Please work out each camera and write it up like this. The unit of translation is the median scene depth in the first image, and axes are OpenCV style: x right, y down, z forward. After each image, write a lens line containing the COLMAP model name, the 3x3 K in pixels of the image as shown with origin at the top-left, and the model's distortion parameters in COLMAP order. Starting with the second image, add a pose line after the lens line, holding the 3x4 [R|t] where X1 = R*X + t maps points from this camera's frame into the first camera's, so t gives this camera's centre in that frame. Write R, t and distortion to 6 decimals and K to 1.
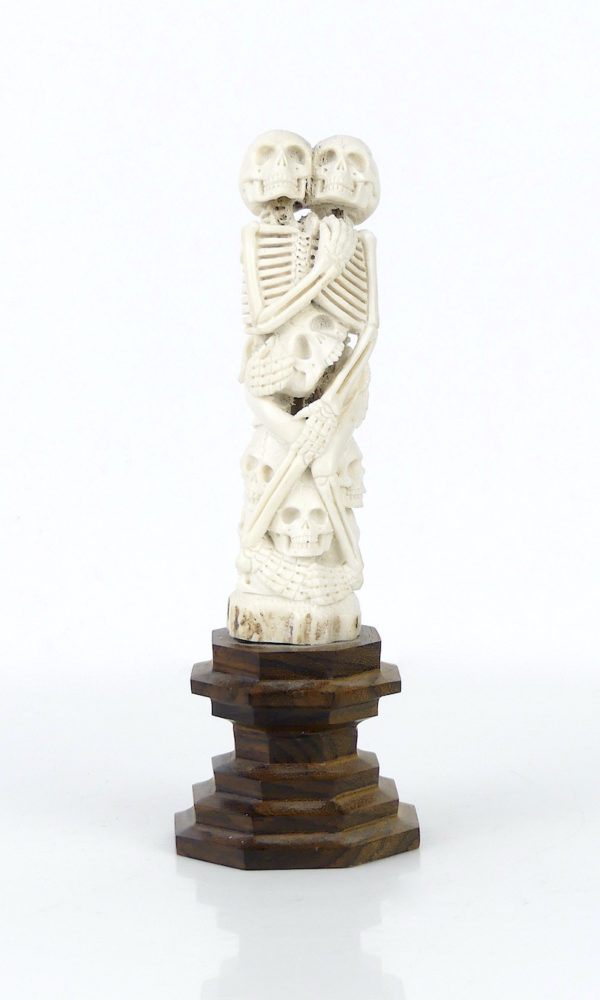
lens RADIAL K [[2904.2, 0, 300.0], [0, 2904.2, 500.0], [0, 0, 1]] dist [0.050599, 0.620940]
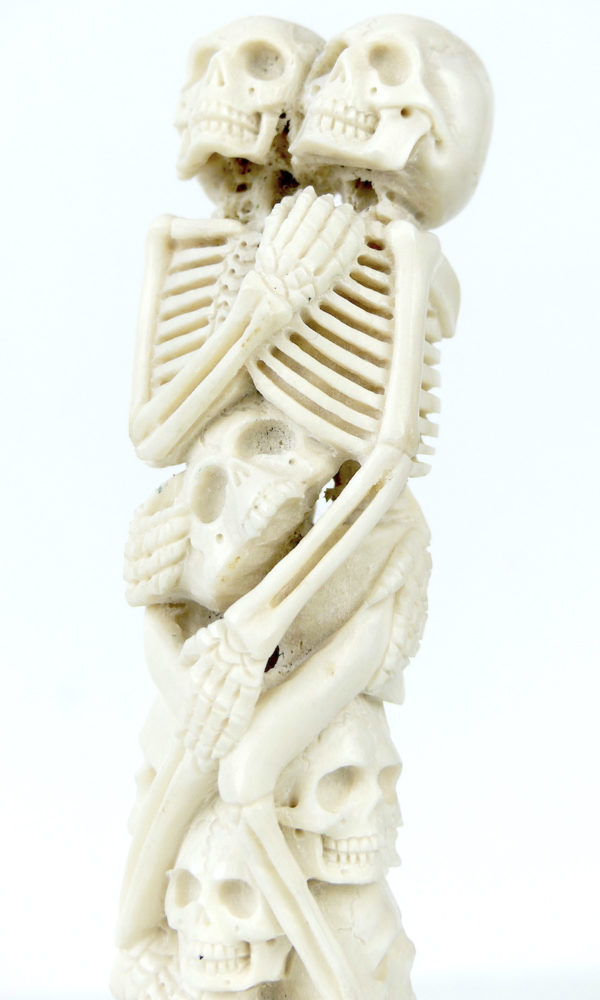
lens RADIAL K [[2030.9, 0, 300.0], [0, 2030.9, 500.0], [0, 0, 1]] dist [-0.034592, 0.108214]
pose [[0.812135, 0.009842, -0.583386, 0.183894], [-0.056028, 0.996553, -0.061184, -0.034215], [0.580773, 0.082376, 0.809887, 0.762534]]
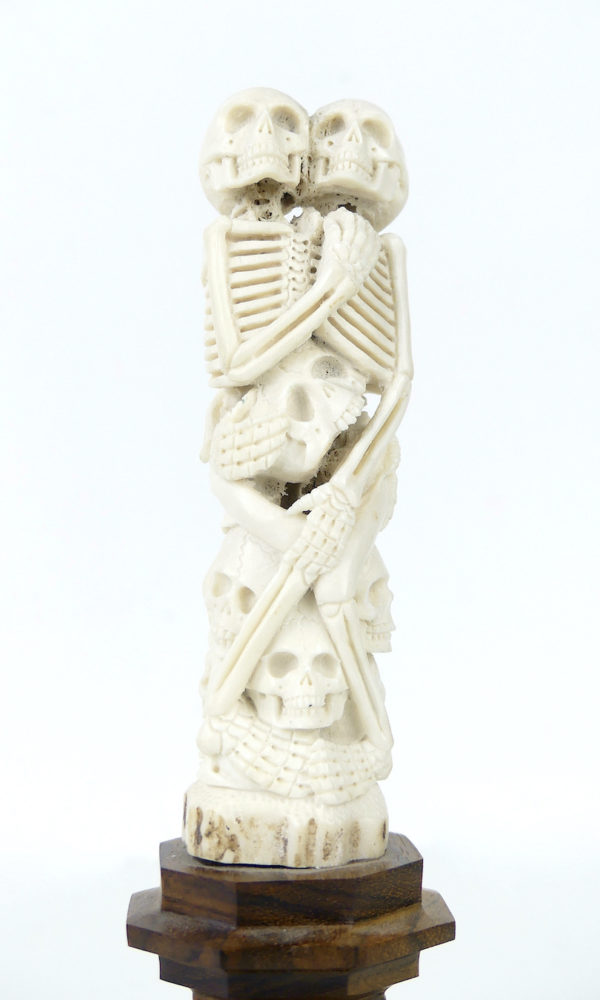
lens RADIAL K [[2030.9, 0, 300.0], [0, 2030.9, 500.0], [0, 0, 1]] dist [-0.034592, 0.108214]
pose [[0.998940, -0.004080, 0.045858, -0.019843], [0.008441, 0.995411, -0.095316, 0.011880], [-0.045258, 0.095602, 0.994390, 0.548585]]
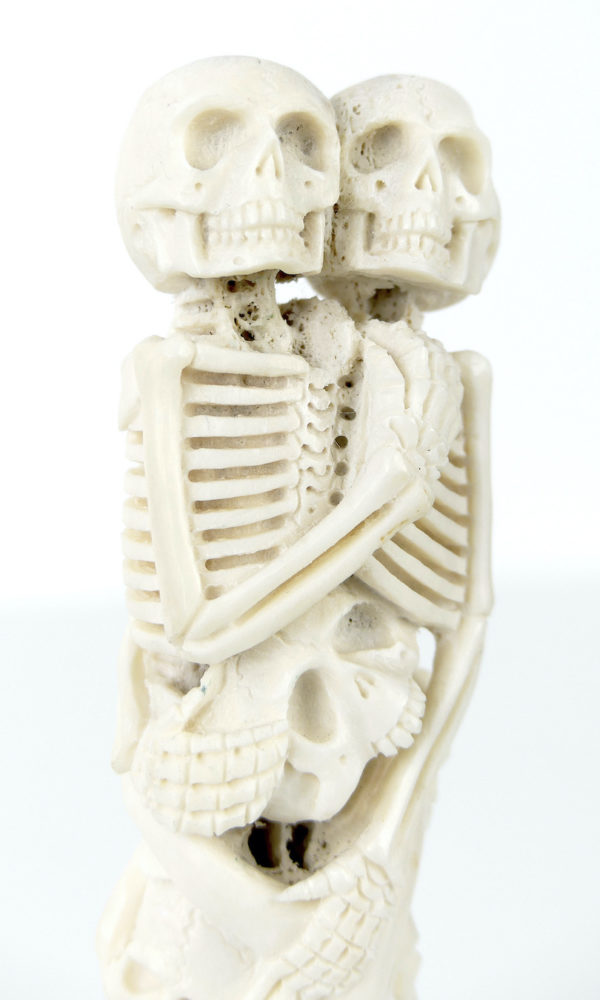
lens RADIAL K [[2030.9, 0, 300.0], [0, 2030.9, 500.0], [0, 0, 1]] dist [-0.034592, 0.108214]
pose [[0.969348, -0.002937, 0.245673, -0.060478], [-0.048536, 0.977934, 0.203197, -0.126097], [-0.240849, -0.208892, 0.947816, 0.767418]]
